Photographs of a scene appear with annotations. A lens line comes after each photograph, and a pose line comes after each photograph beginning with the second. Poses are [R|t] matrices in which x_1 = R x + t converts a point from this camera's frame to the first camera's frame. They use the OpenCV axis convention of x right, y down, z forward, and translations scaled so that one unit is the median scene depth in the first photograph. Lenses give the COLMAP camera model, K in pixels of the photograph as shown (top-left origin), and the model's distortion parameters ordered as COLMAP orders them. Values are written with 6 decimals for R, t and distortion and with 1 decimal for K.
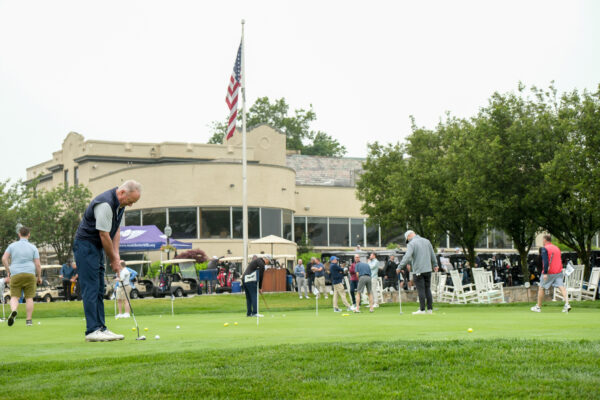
lens RADIAL K [[1378.6, 0, 299.5], [0, 1378.6, 200.4], [0, 0, 1]] dist [0.475182, 0.000000]
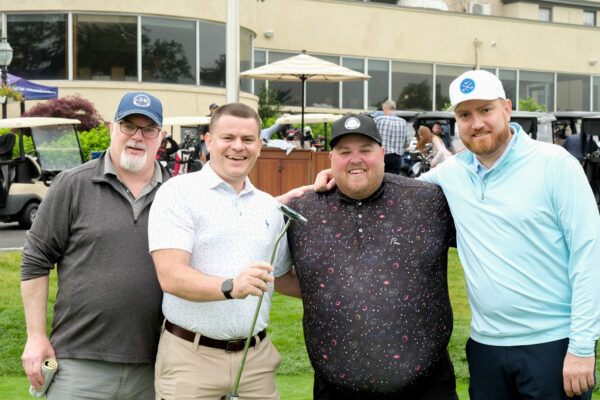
lens RADIAL K [[1307.4, 0, 300.1], [0, 1307.4, 199.3], [0, 0, 1]] dist [-0.003872, 0.000000]
pose [[0.991976, 0.022254, 0.124452, -0.054698], [-0.033712, 0.995305, 0.090730, 0.027764], [-0.121849, -0.094198, 0.988069, 0.596734]]
